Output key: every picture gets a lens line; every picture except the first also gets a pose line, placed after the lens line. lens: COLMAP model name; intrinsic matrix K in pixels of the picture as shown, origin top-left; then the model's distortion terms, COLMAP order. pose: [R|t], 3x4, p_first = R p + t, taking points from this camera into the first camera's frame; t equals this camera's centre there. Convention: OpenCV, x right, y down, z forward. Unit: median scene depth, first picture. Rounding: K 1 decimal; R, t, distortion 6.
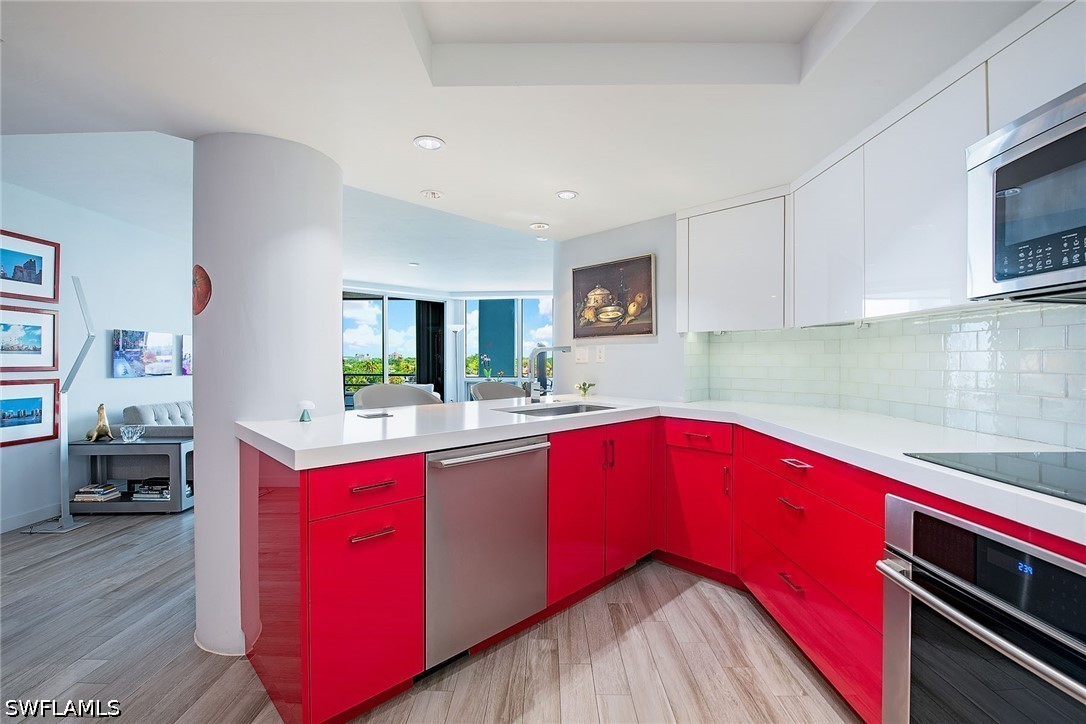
lens RADIAL K [[473.5, 0, 539.8], [0, 473.5, 360.0], [0, 0, 1]] dist [0.000429, -0.000198]
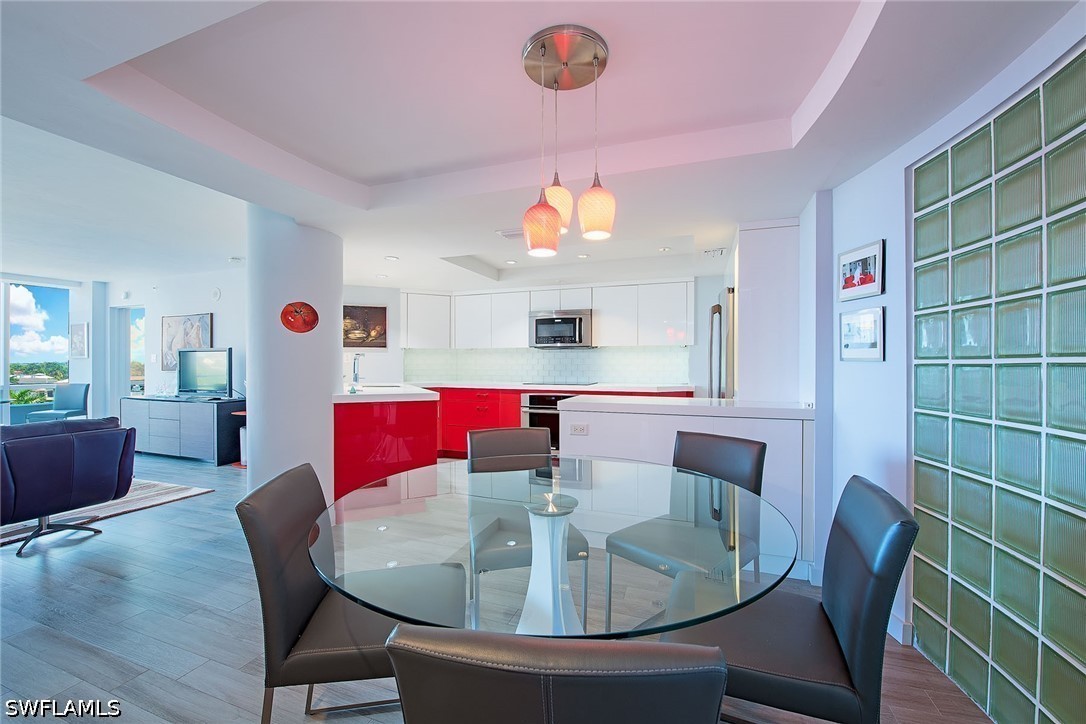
lens RADIAL K [[432.9, 0, 544.6], [0, 432.9, 360.9], [0, 0, 1]] dist [-0.015333, -0.000924]
pose [[0.323168, 0.002819, 0.946337, -1.176619], [0.001296, 0.999993, -0.003421, 0.005196], [-0.946341, 0.002332, 0.323162, -0.170563]]
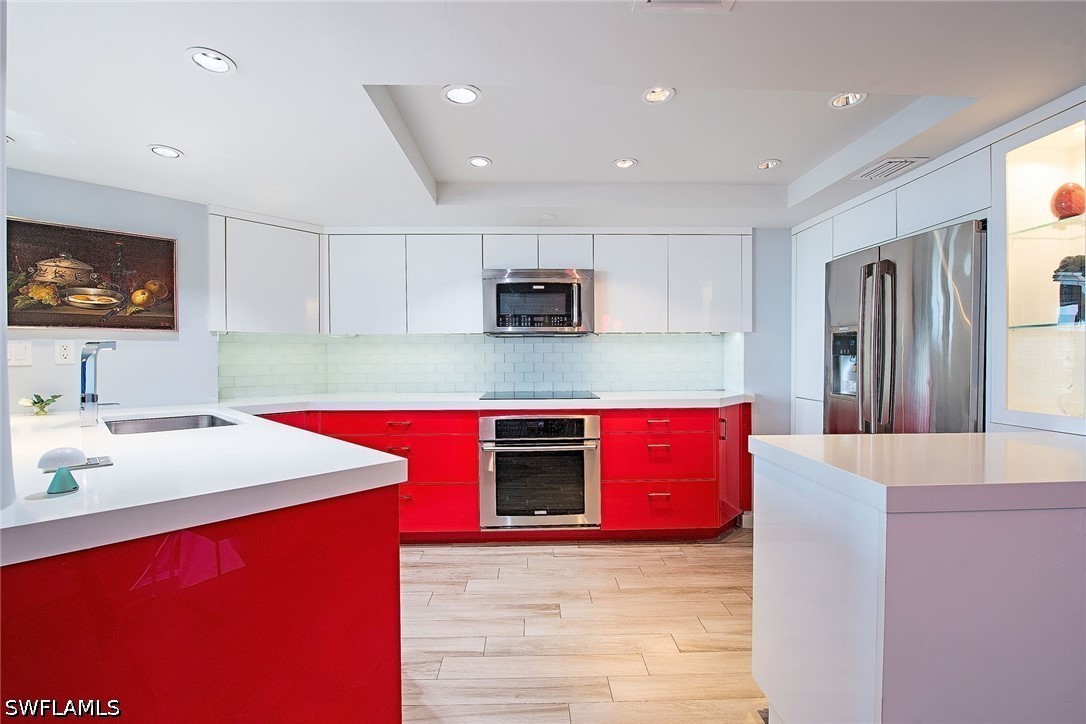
lens RADIAL K [[444.2, 0, 536.8], [0, 444.2, 358.5], [0, 0, 1]] dist [-0.013285, -0.000230]
pose [[-0.036031, -0.003991, 0.999343, -0.585169], [0.006276, 0.999971, 0.004220, -0.001442], [-0.999331, 0.006424, -0.036004, 0.345318]]
